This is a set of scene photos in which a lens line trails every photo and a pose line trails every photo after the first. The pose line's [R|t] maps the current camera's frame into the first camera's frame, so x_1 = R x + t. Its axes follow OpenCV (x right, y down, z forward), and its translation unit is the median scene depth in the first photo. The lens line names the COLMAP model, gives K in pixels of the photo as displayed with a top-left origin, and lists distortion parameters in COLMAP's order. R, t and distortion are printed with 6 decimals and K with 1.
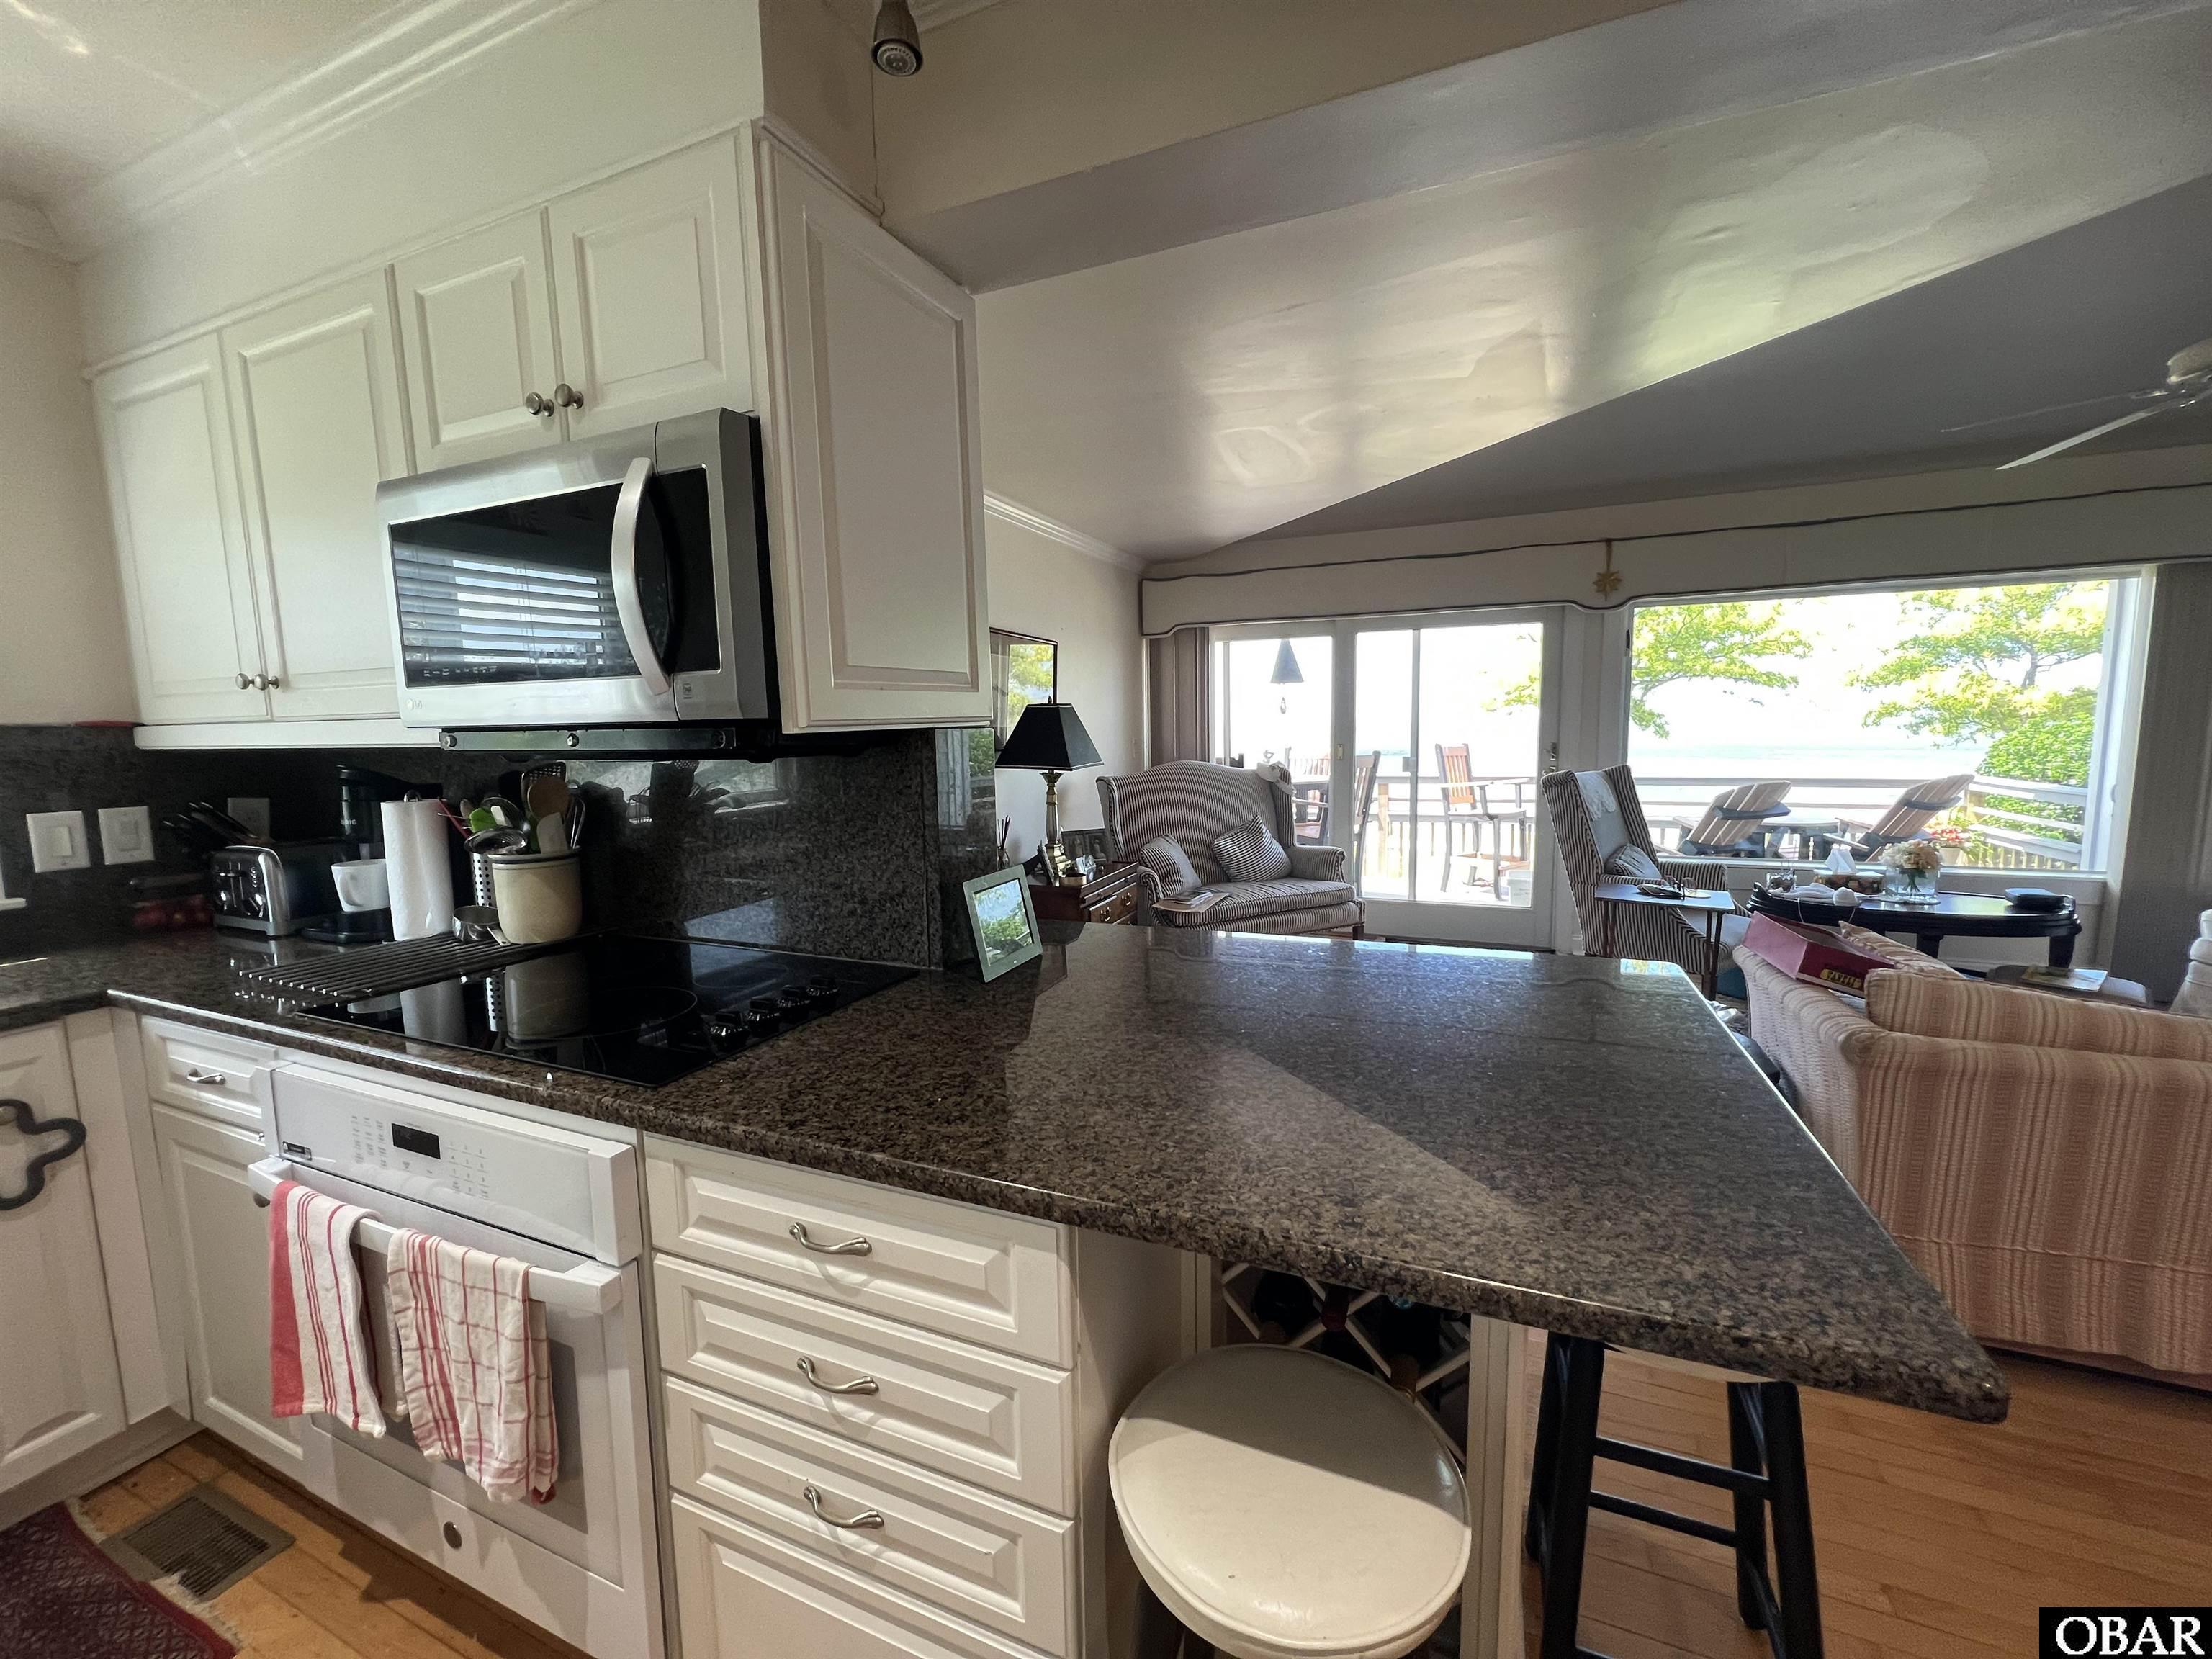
lens RADIAL K [[875.4, 0, 1106.0], [0, 875.4, 825.7], [0, 0, 1]] dist [-0.010241, 0.003875]
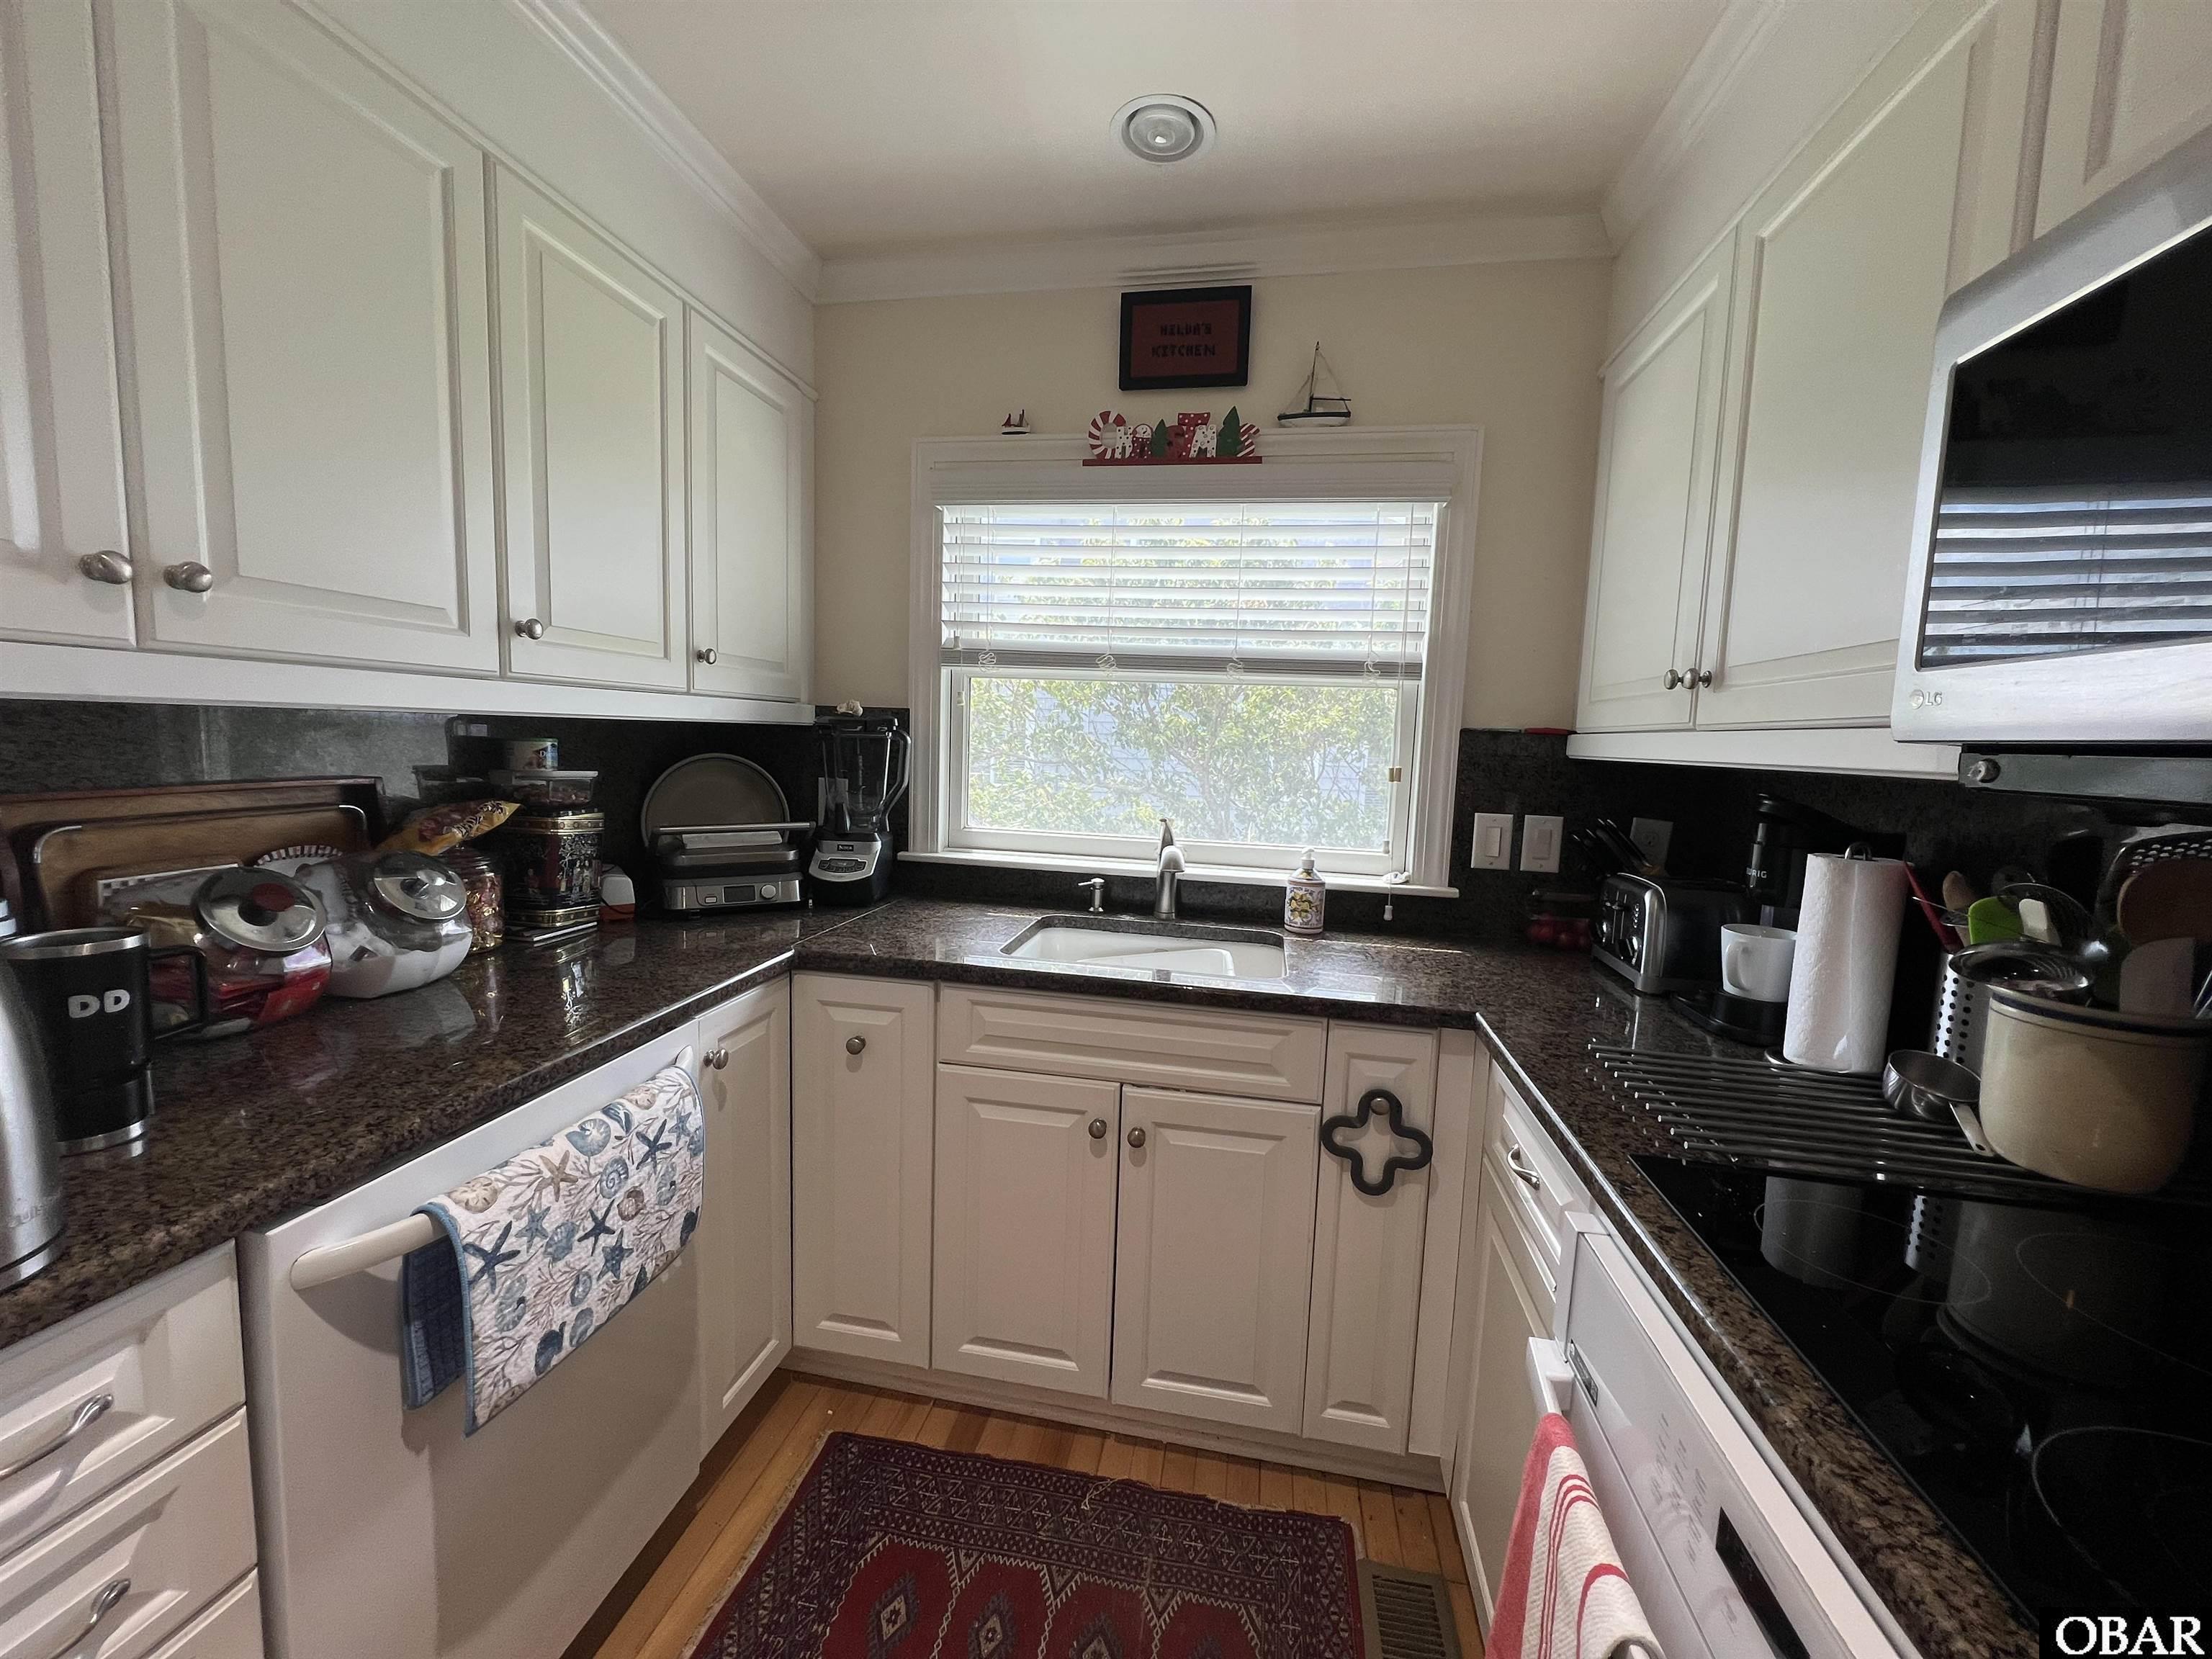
lens RADIAL K [[875.4, 0, 1106.0], [0, 875.4, 825.7], [0, 0, 1]] dist [-0.010241, 0.003875]
pose [[0.213392, 0.122786, -0.969220, -0.299509], [-0.148852, 0.984574, 0.091958, -0.029181], [0.965560, 0.124647, 0.228377, 0.320507]]
